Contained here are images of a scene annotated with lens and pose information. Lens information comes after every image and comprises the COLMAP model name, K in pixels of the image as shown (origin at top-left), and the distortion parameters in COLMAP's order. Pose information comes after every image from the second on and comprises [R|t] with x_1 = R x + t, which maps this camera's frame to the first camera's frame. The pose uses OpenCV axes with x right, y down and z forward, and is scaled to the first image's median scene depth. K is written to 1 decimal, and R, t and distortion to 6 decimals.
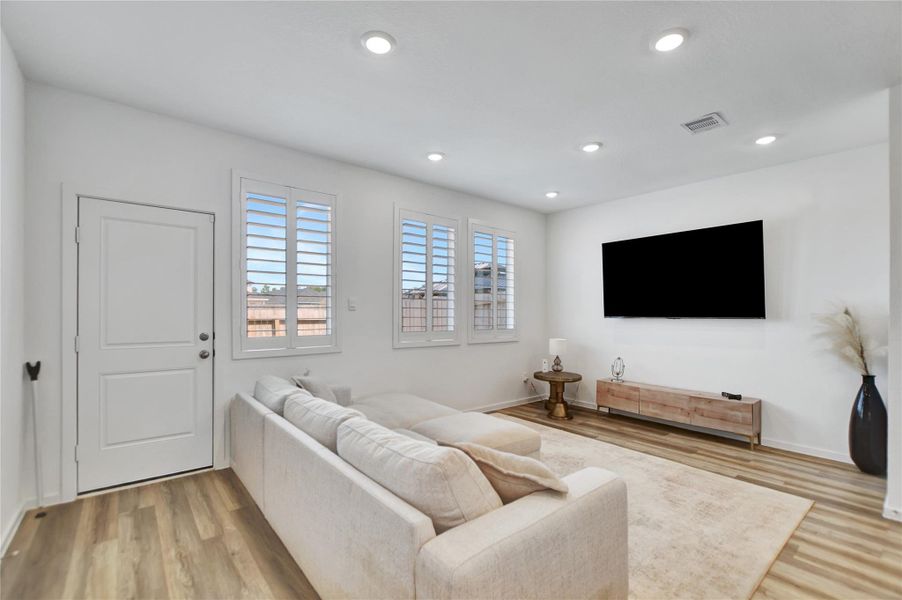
lens RADIAL K [[396.3, 0, 449.5], [0, 396.3, 313.0], [0, 0, 1]] dist [-0.016450, 0.002533]
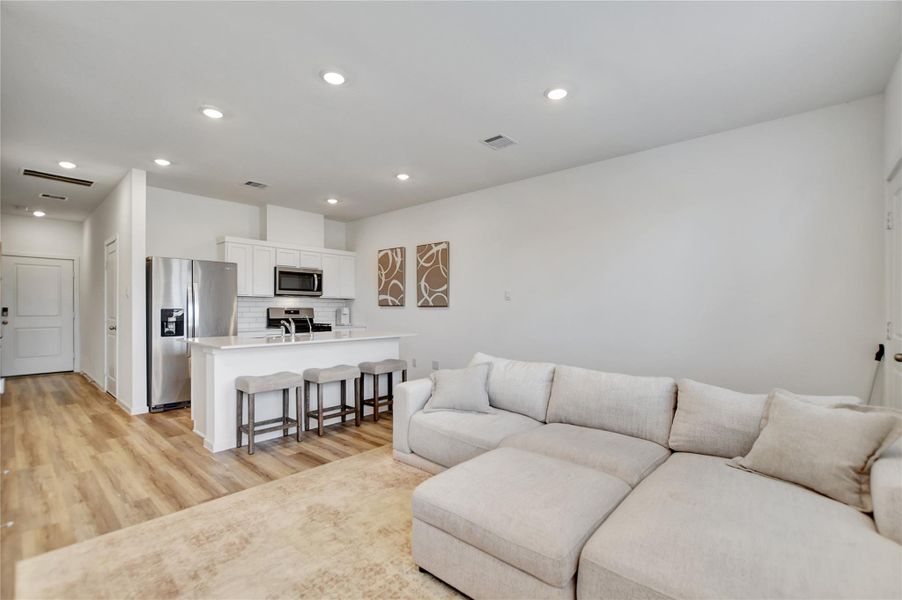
lens RADIAL K [[396.3, 0, 449.2], [0, 396.3, 307.6], [0, 0, 1]] dist [-0.016450, 0.002533]
pose [[-0.986257, -0.011074, -0.164848, 0.244166], [-0.011427, 0.999934, 0.001195, 0.024805], [0.164824, 0.003062, -0.986318, 1.379056]]
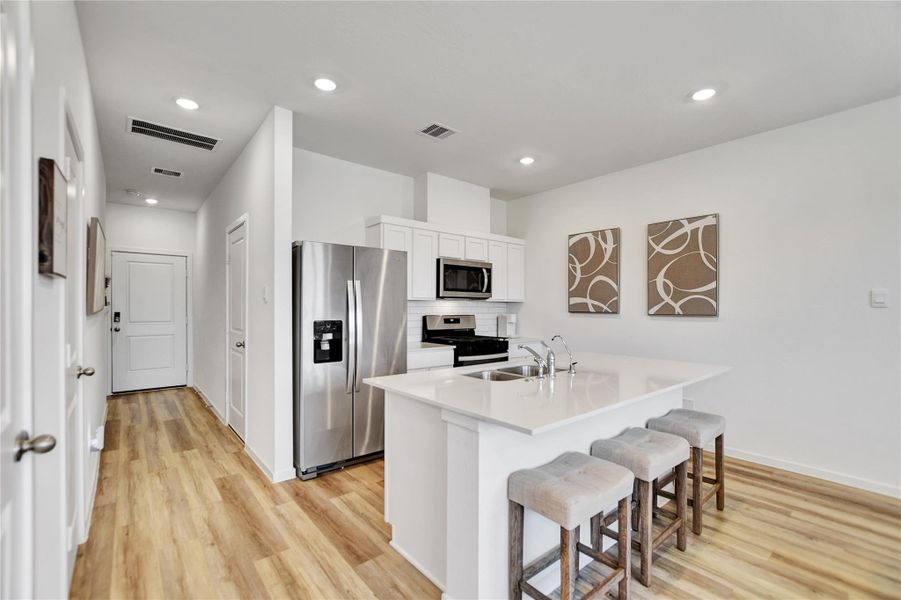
lens RADIAL K [[395.8, 0, 448.8], [0, 395.8, 307.5], [0, 0, 1]] dist [-0.016450, 0.002533]
pose [[-0.999896, -0.014343, -0.001777, 0.674335], [-0.014352, 0.999885, 0.004846, 0.004774], [0.001708, 0.004871, -0.999987, 0.799473]]
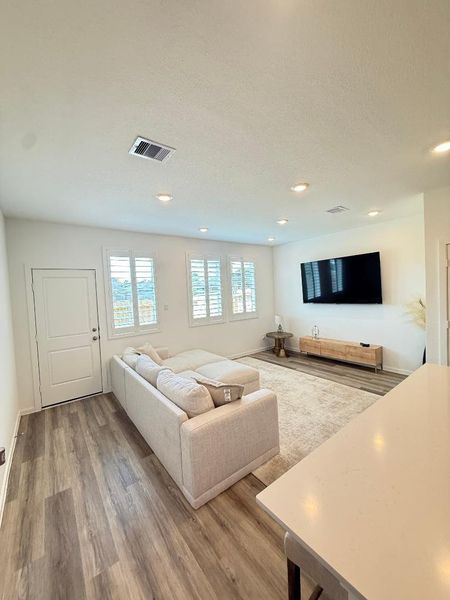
lens RADIAL K [[238.6, 0, 225.9], [0, 238.6, 298.5], [0, 0, 1]] dist [-0.004045, 0.000232]
pose [[0.997756, -0.051152, -0.043212, 0.115988], [0.052585, 0.998081, 0.032708, -0.098276], [0.041456, -0.034906, 0.998530, -0.192265]]
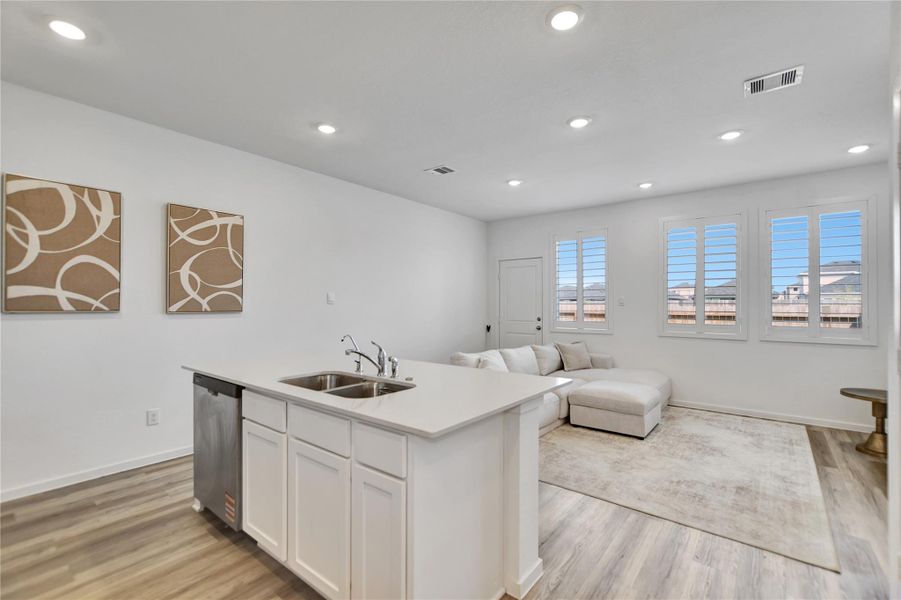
lens RADIAL K [[395.8, 0, 450.2], [0, 395.8, 300.5], [0, 0, 1]] dist [-0.016450, 0.002533]
pose [[0.200393, -0.021093, -0.979489, 1.149975], [-0.005681, 0.999726, -0.022691, 0.011896], [0.979699, 0.010111, 0.200218, 0.134675]]
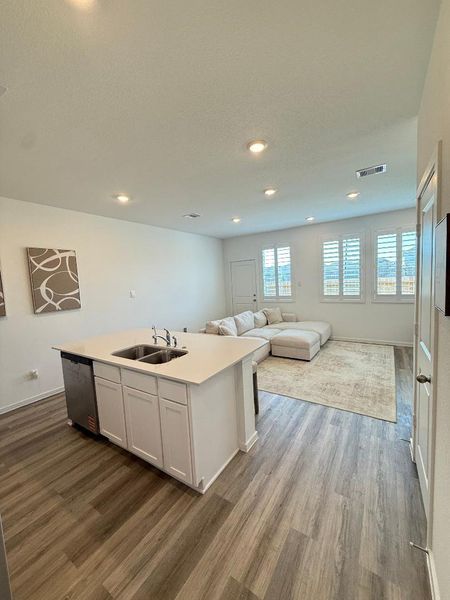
lens RADIAL K [[238.6, 0, 224.9], [0, 238.6, 299.1], [0, 0, 1]] dist [-0.004045, 0.000232]
pose [[0.286791, 0.051545, -0.956605, 1.225398], [0.051377, 0.996287, 0.069086, -0.061168], [0.956615, -0.068961, 0.283078, 0.123252]]
